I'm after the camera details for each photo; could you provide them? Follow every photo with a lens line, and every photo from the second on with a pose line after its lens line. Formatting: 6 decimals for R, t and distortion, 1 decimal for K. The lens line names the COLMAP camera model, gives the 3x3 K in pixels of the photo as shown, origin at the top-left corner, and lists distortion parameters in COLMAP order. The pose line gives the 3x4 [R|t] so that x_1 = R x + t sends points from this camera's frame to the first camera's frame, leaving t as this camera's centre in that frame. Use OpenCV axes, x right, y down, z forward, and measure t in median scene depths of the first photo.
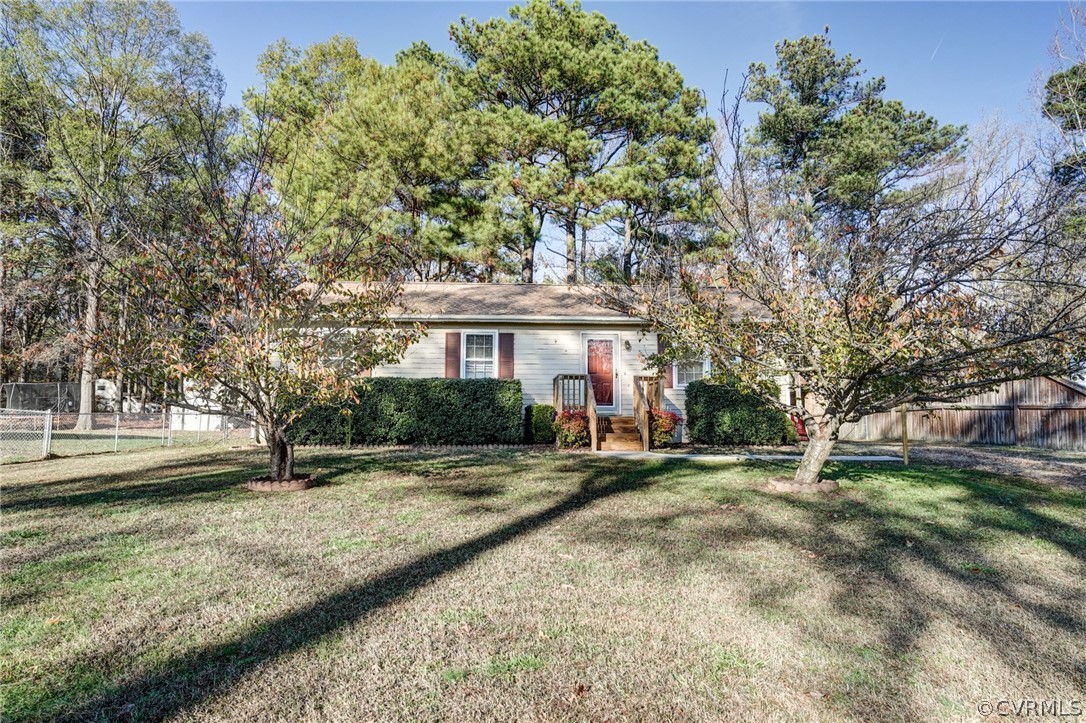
lens RADIAL K [[650.6, 0, 543.0], [0, 650.6, 361.5], [0, 0, 1]] dist [-0.042488, 0.000706]
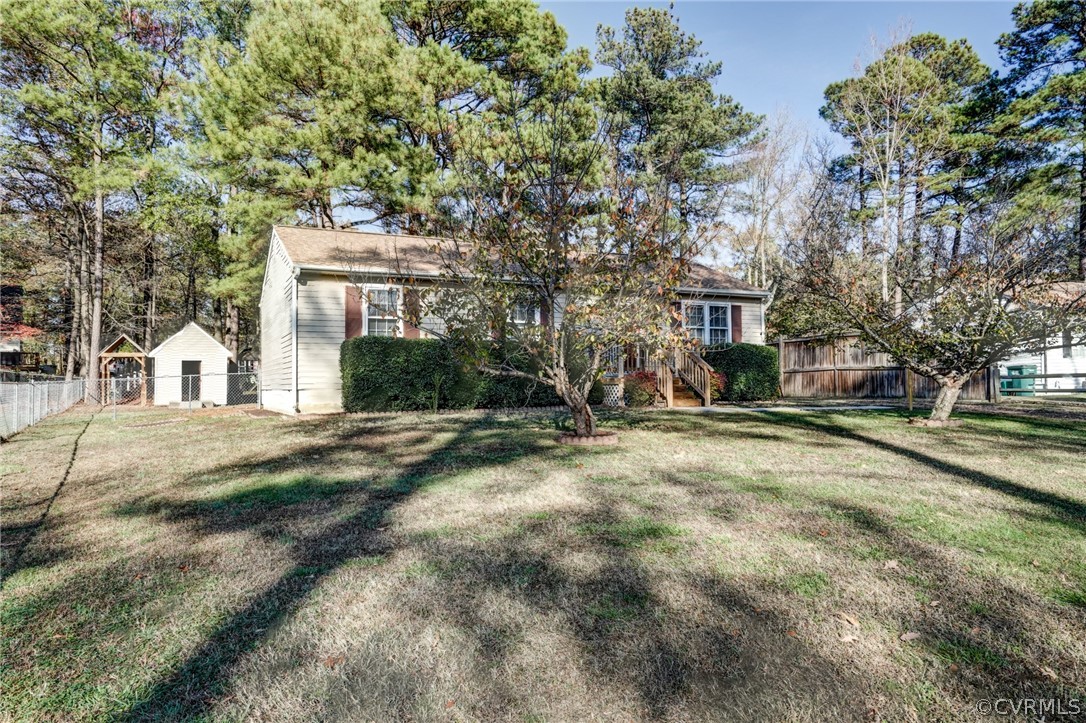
lens RADIAL K [[742.6, 0, 543.0], [0, 742.6, 361.5], [0, 0, 1]] dist [-0.063866, 0.000337]
pose [[0.904247, -0.002146, 0.427003, -0.588394], [-0.022401, 0.998372, 0.052455, -0.002814], [-0.426421, -0.056998, 0.902727, -0.039116]]
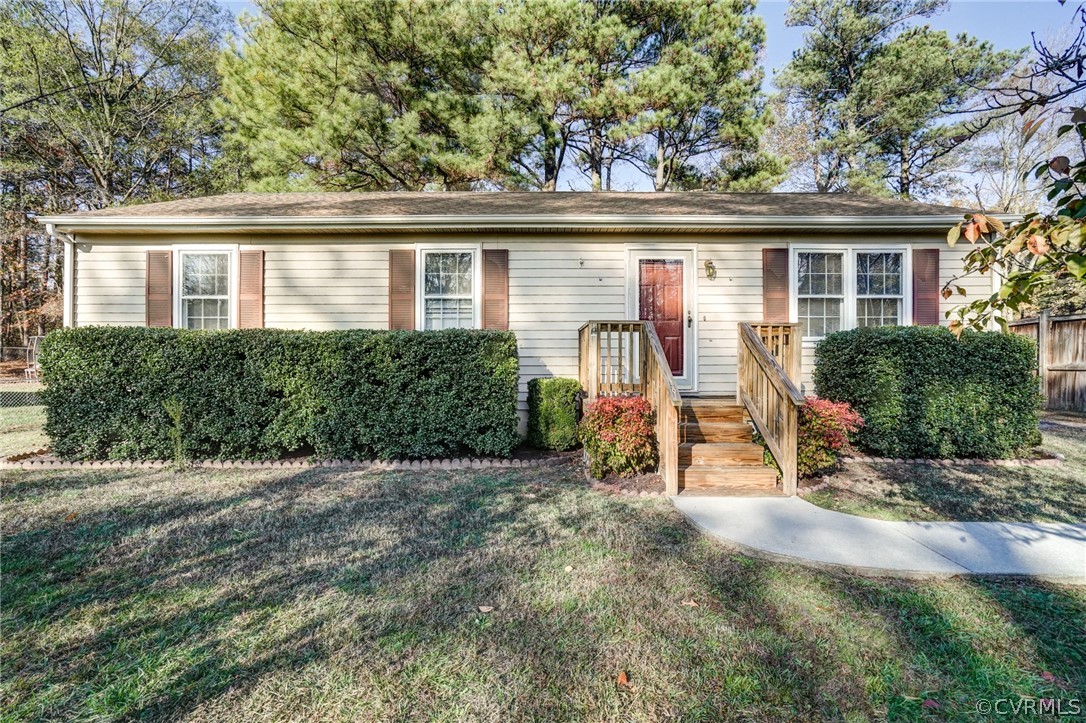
lens RADIAL K [[486.6, 0, 559.4], [0, 486.6, 356.7], [0, 0, 1]] dist [-0.003729, 0.004762]
pose [[0.999630, -0.006179, -0.026484, 0.010904], [0.008513, 0.995999, 0.088953, 0.012973], [0.025829, -0.089145, 0.995684, 0.605412]]
